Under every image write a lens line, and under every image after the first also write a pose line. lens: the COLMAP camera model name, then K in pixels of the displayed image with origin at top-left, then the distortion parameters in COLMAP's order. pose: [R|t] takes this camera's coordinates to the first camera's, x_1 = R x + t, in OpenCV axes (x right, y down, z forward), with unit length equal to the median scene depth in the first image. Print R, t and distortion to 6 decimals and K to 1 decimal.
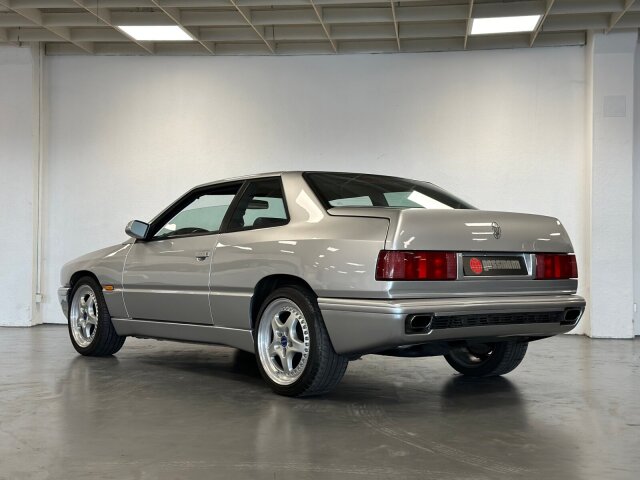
lens RADIAL K [[881.9, 0, 320.0], [0, 881.9, 240.0], [0, 0, 1]] dist [0.082815, -0.021561]
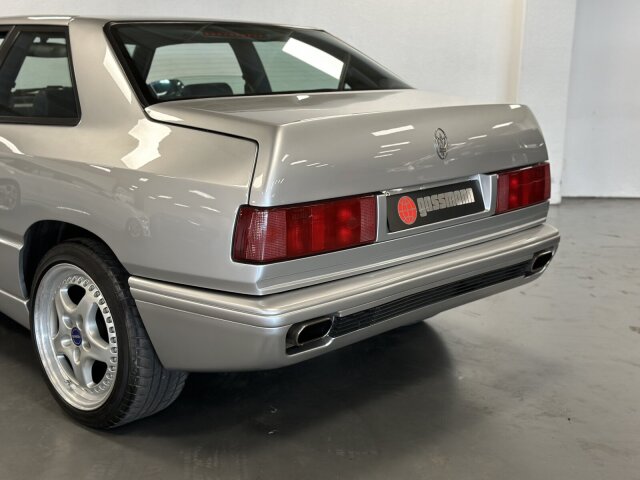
lens RADIAL K [[881.9, 0, 320.0], [0, 881.9, 240.0], [0, 0, 1]] dist [0.082815, -0.021561]
pose [[0.990015, -0.020899, 0.139407, 0.038017], [-0.013385, 0.970543, 0.240556, -0.090172], [-0.140328, -0.240020, 0.960572, 0.442656]]
